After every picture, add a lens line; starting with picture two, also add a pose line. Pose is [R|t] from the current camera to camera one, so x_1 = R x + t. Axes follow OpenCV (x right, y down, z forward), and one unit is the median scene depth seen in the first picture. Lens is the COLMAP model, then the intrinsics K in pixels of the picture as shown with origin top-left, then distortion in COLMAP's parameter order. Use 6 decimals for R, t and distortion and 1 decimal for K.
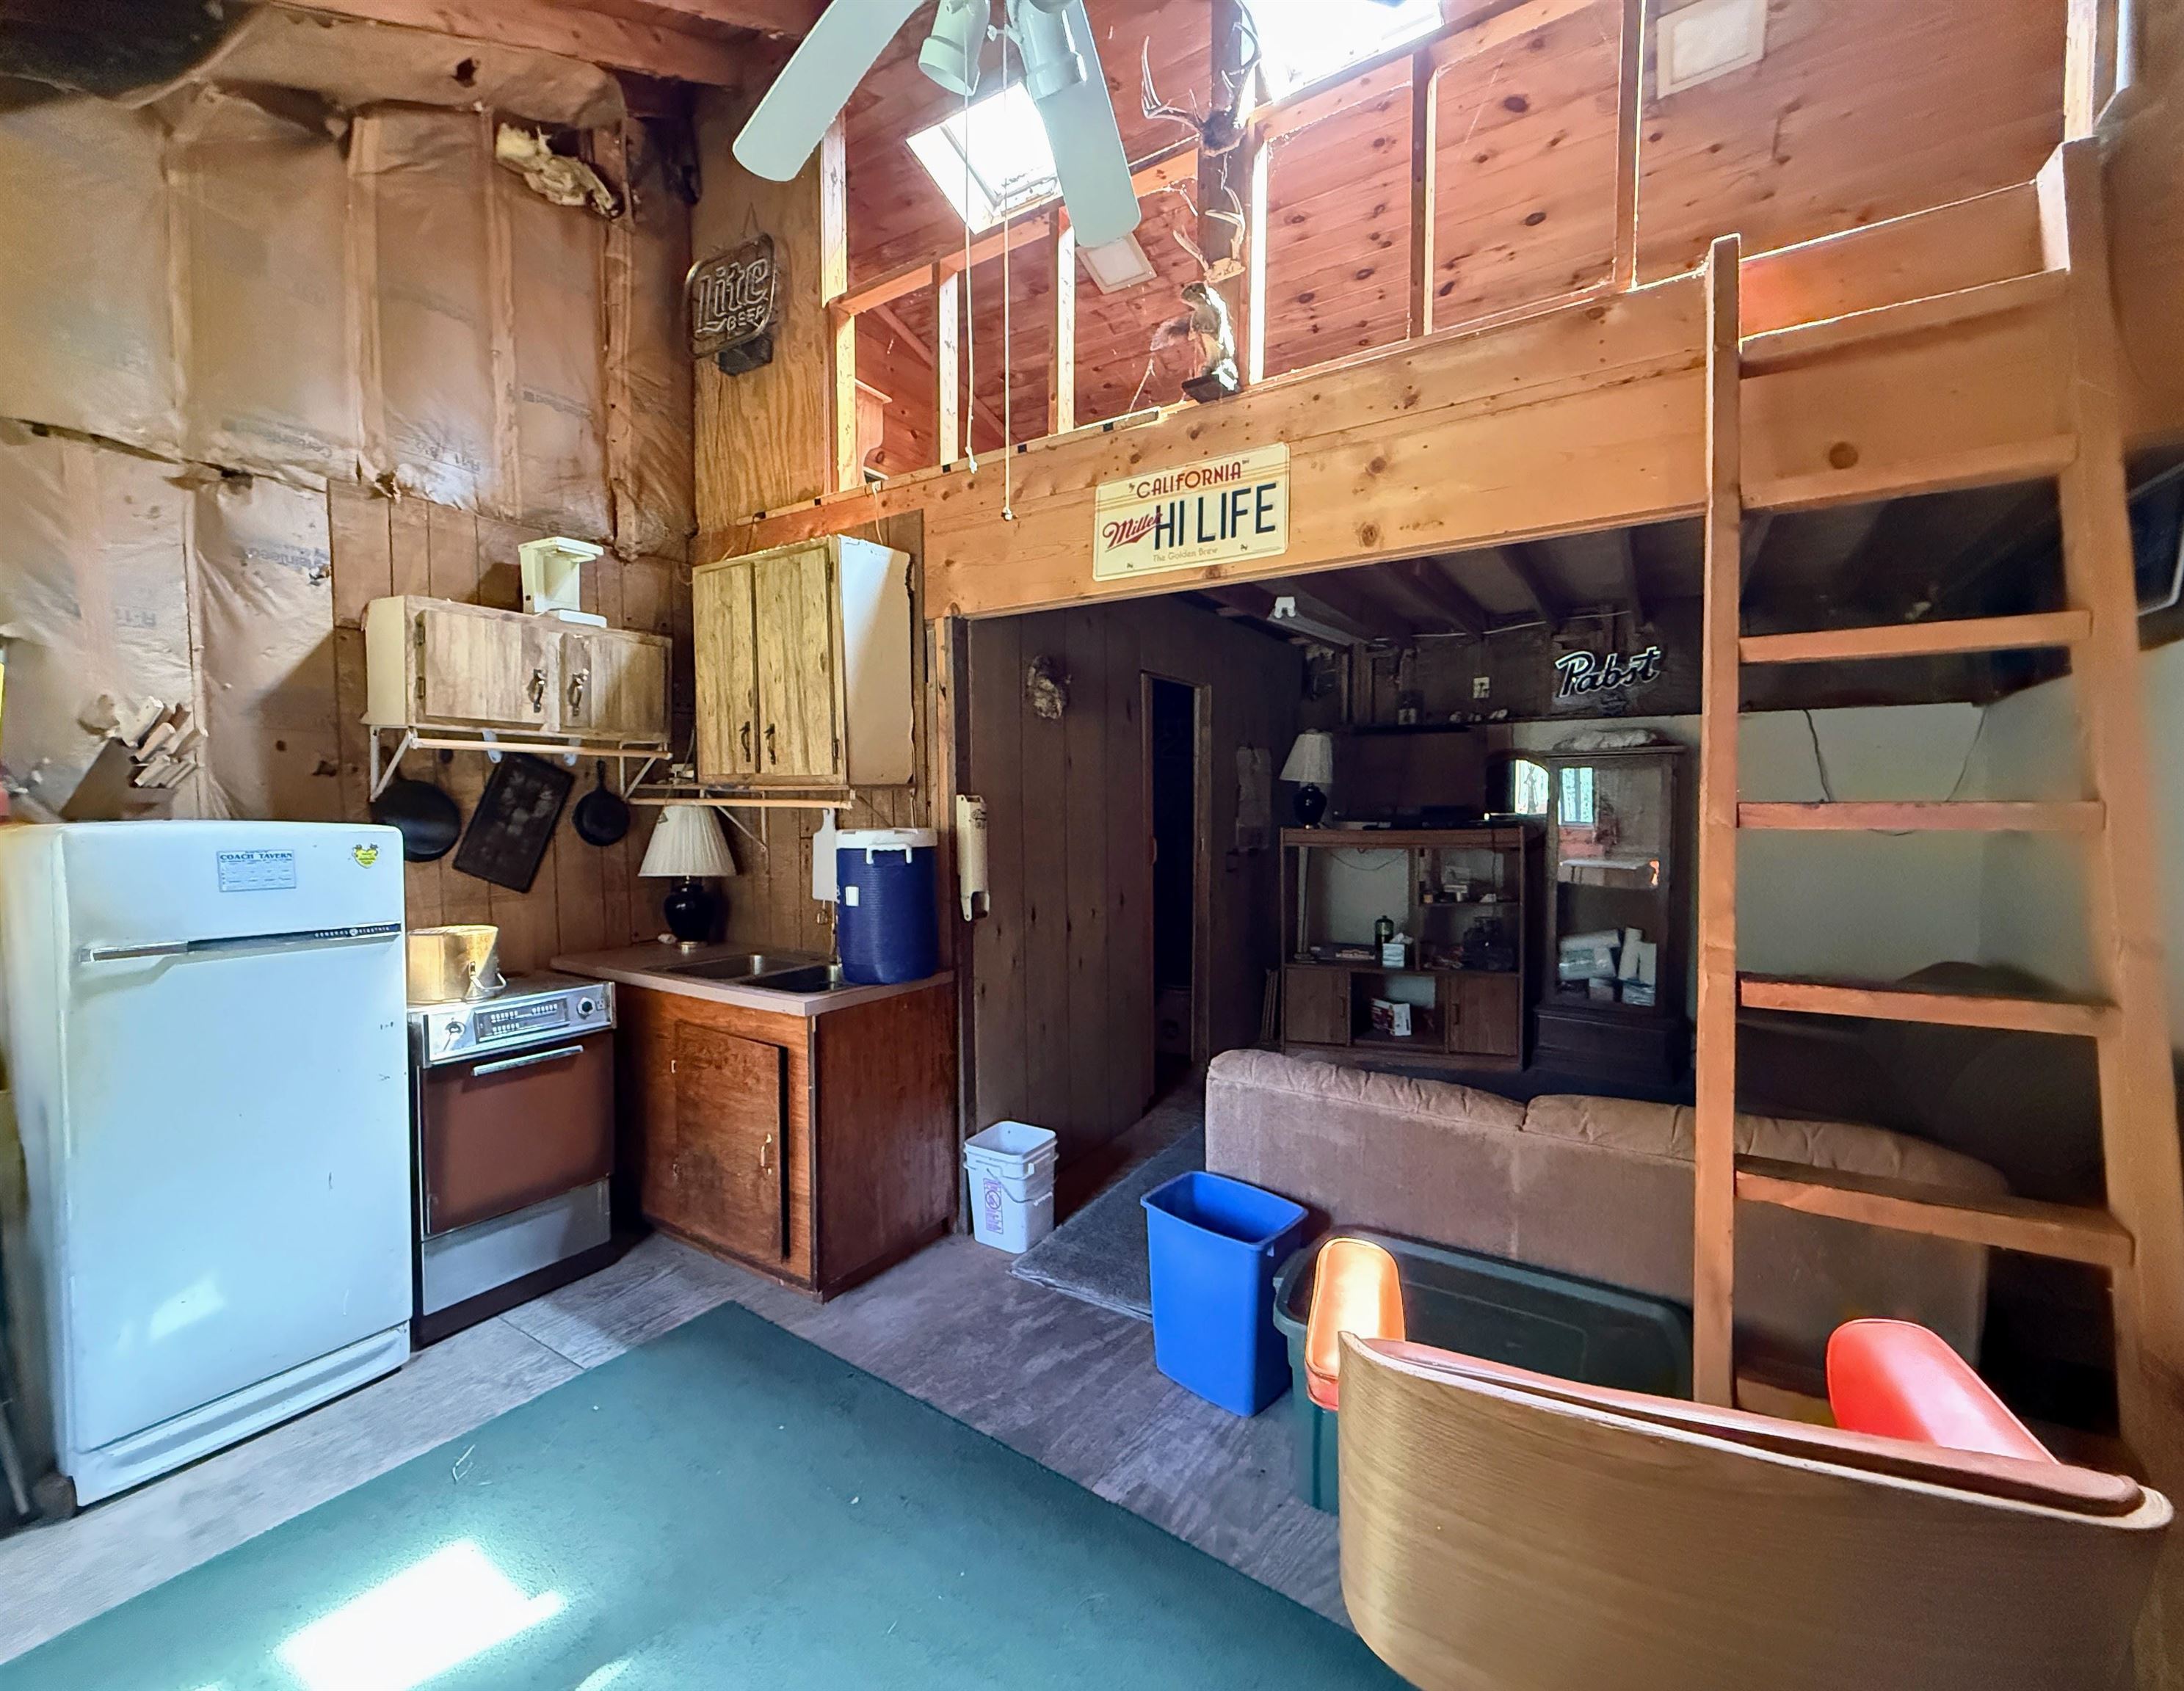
lens RADIAL K [[902.2, 0, 1032.6], [0, 902.2, 849.5], [0, 0, 1]] dist [0.001072, 0.000155]
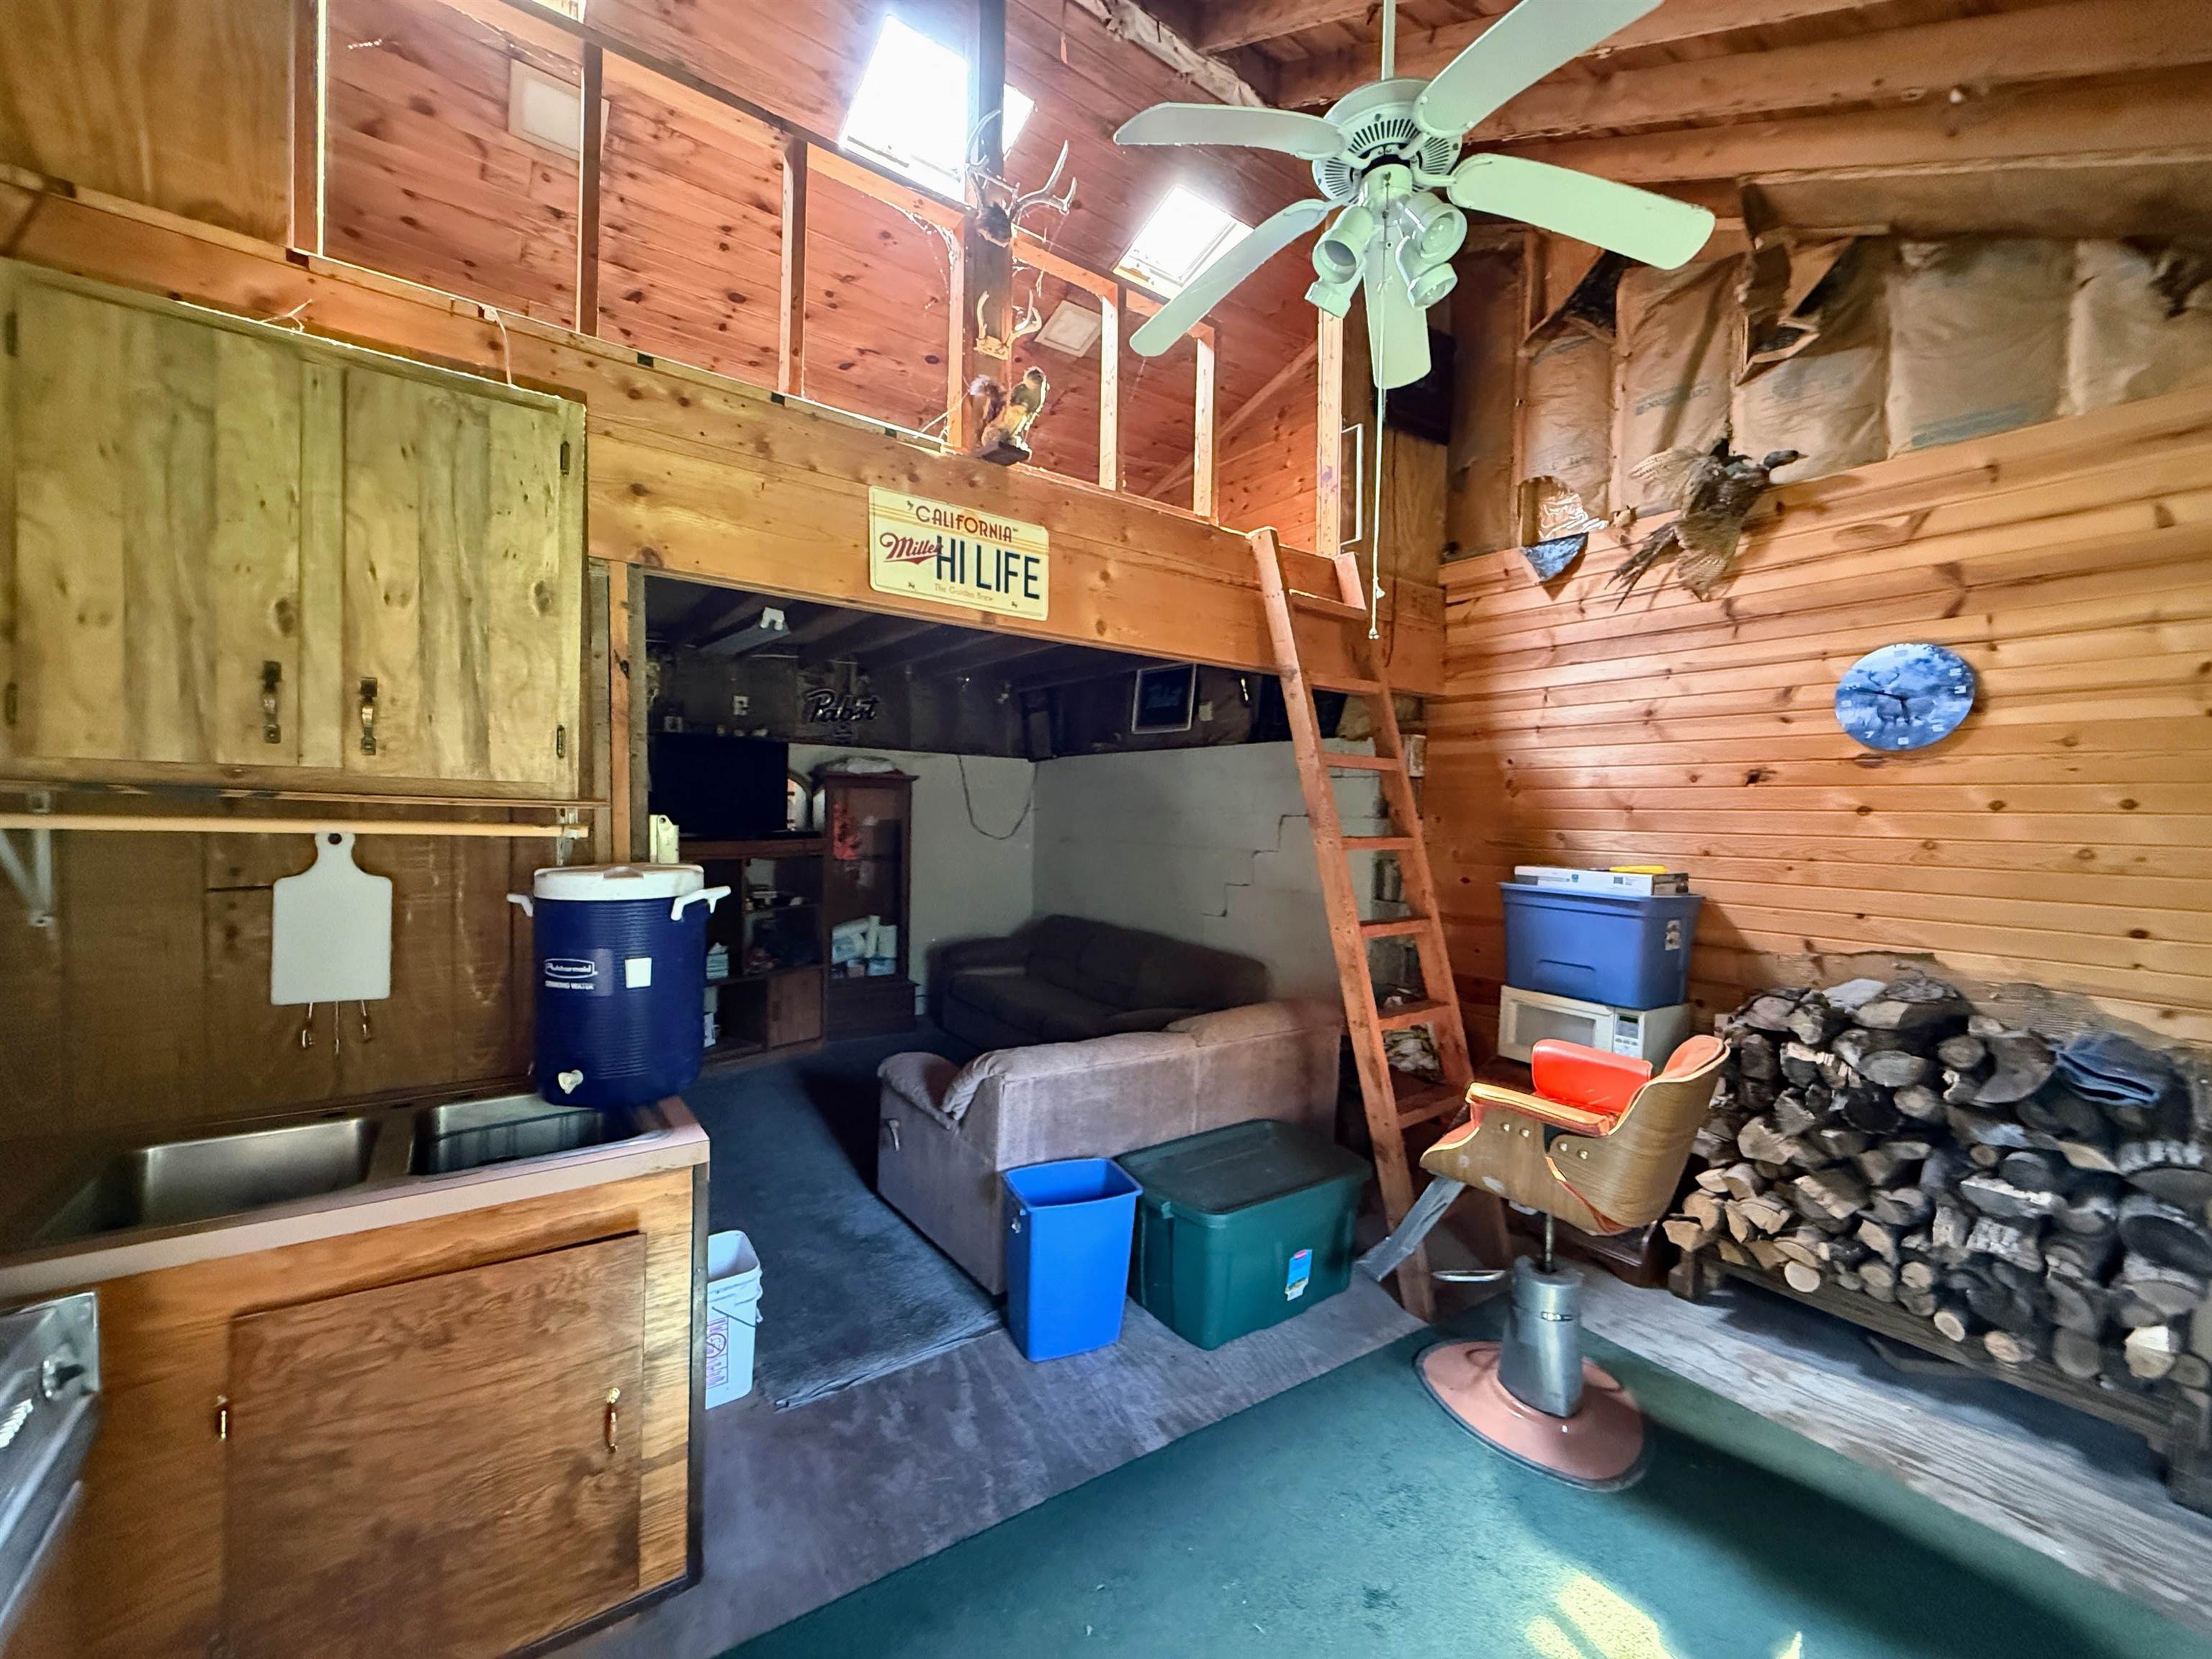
lens RADIAL K [[892.9, 0, 1106.0], [0, 892.9, 829.5], [0, 0, 1]] dist [0.000615, 0.000059]
pose [[0.343127, -0.006418, 0.939267, -0.602170], [0.020306, 0.999794, -0.000587, -0.039253], [-0.939070, 0.019275, 0.343186, 0.397719]]
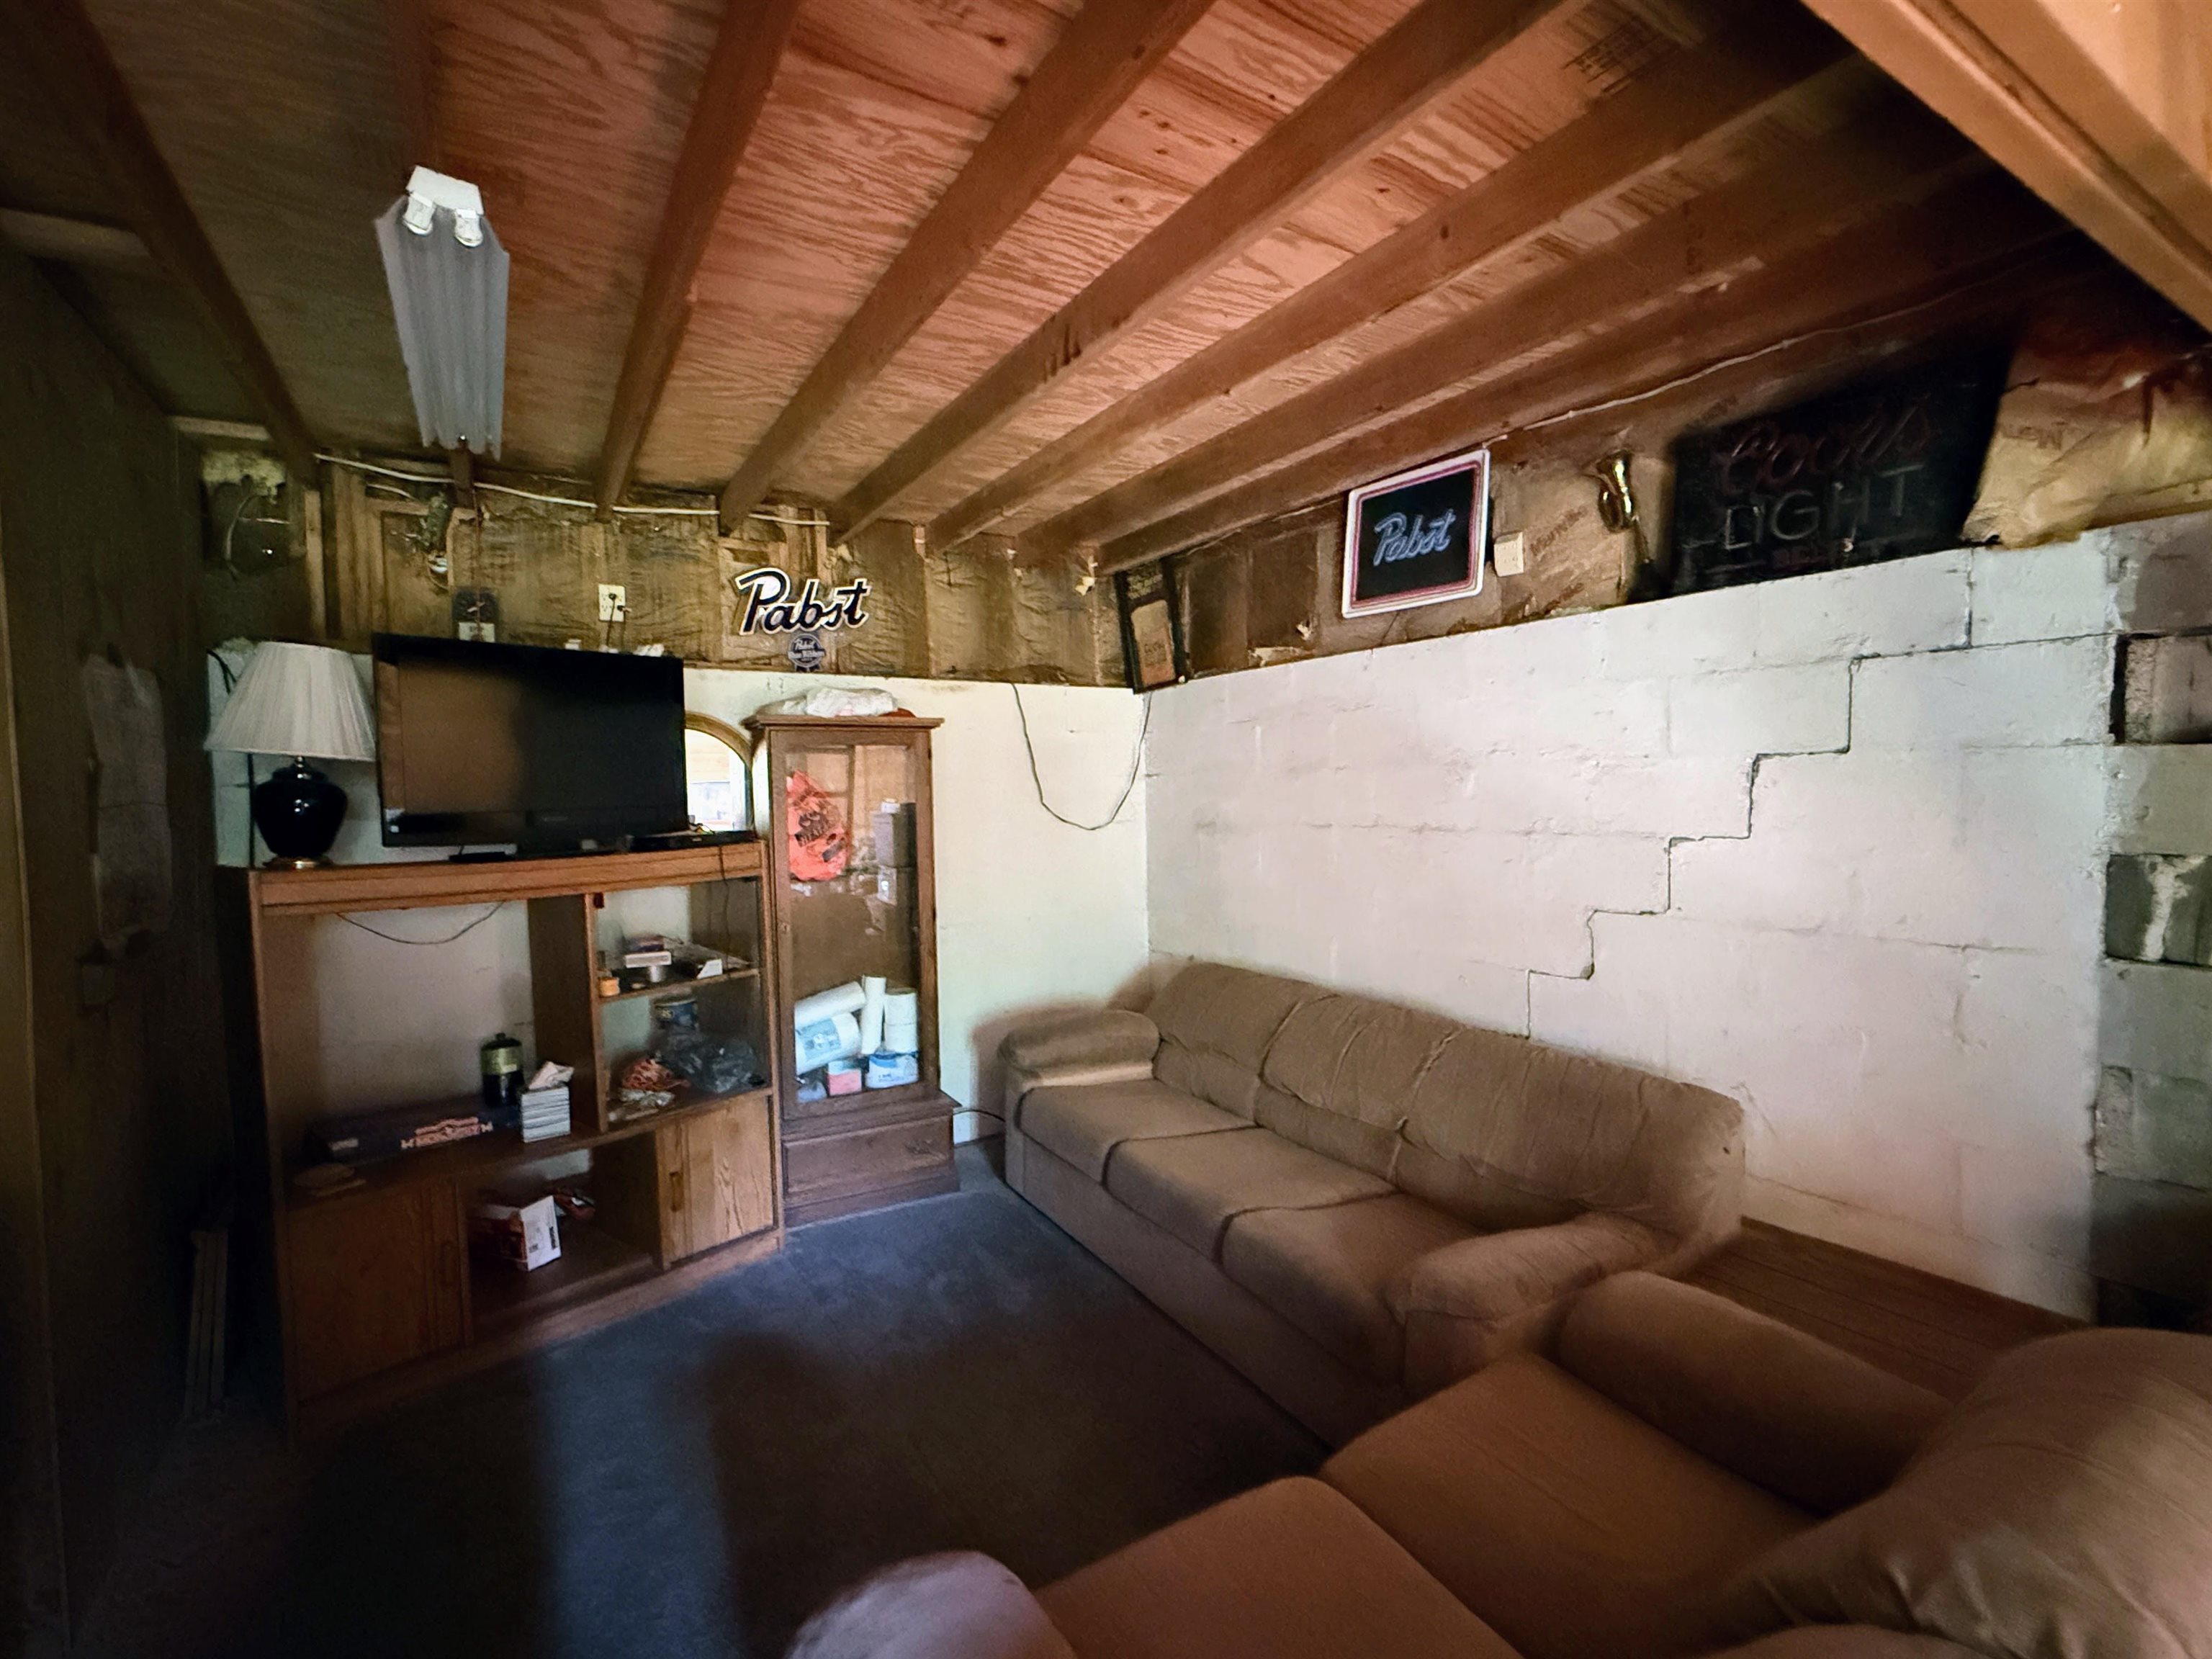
lens RADIAL K [[1022.2, 0, 1106.0], [0, 1022.2, 829.5], [0, 0, 1]] dist [0.011145, 0.000066]
pose [[0.412619, -0.041616, 0.909952, 0.038310], [0.059863, 0.998035, 0.018499, -0.046141], [-0.908934, 0.046839, 0.414300, 0.764231]]
